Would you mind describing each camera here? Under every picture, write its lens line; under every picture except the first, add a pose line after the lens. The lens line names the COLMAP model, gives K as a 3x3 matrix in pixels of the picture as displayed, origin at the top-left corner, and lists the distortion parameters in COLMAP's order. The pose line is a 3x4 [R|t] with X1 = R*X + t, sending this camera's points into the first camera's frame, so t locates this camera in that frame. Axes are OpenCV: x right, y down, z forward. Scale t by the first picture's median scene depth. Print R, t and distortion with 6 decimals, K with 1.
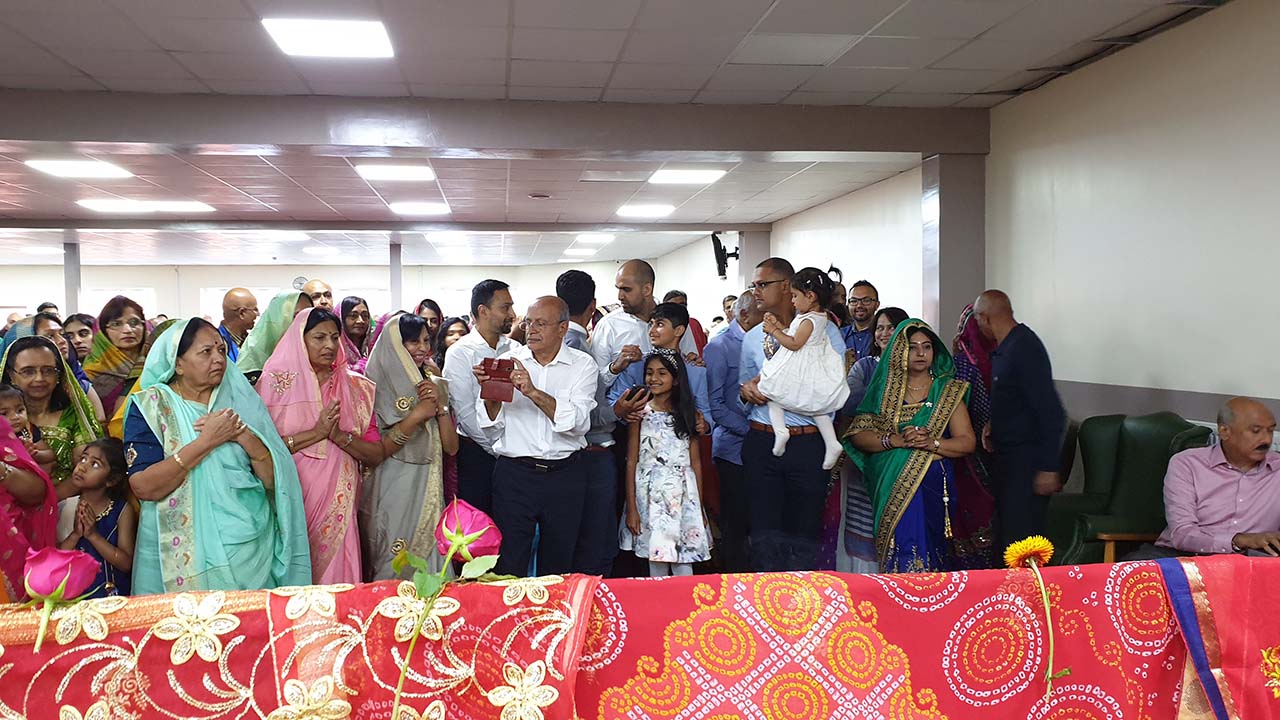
lens RADIAL K [[1008.5, 0, 624.9], [0, 1008.5, 329.8], [0, 0, 1]] dist [0.008095, 0.004485]
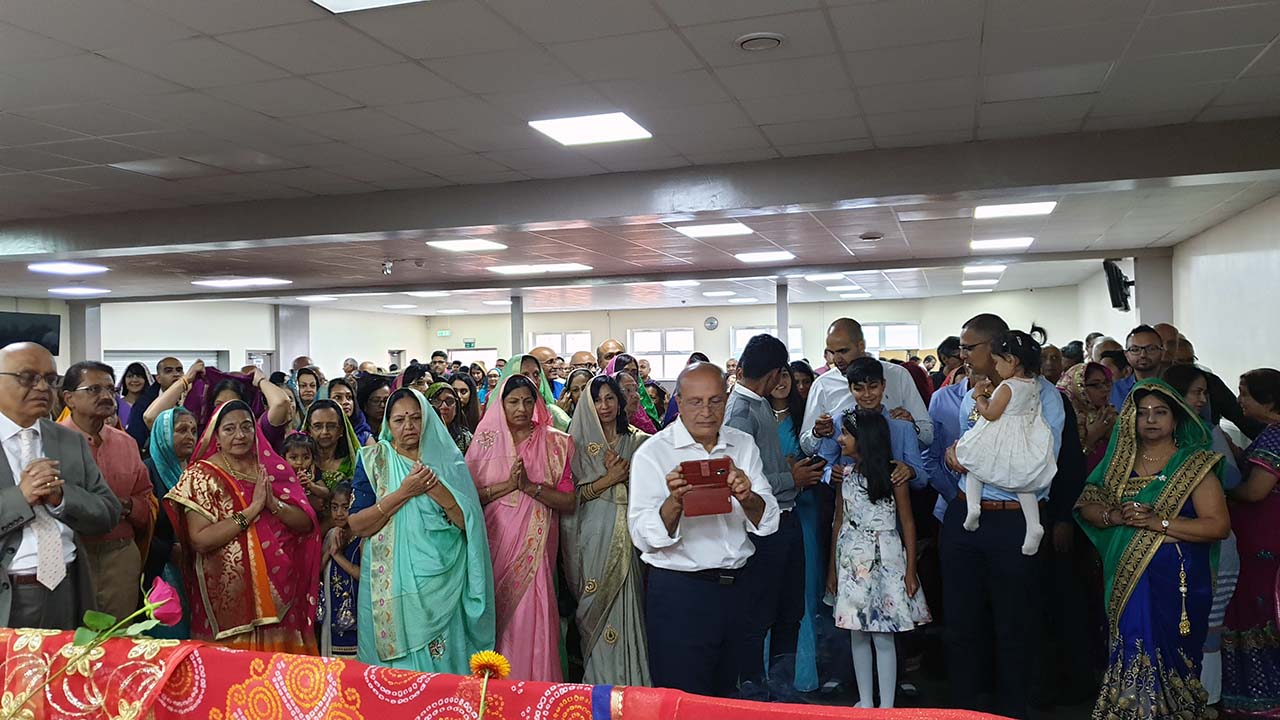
lens RADIAL K [[1008.5, 0, 624.9], [0, 1008.5, 329.8], [0, 0, 1]] dist [0.008095, 0.004485]
pose [[0.898391, -0.022332, -0.438628, 0.376023], [0.010104, 0.999493, -0.030193, -0.045421], [0.439079, 0.022694, 0.898162, 0.006037]]
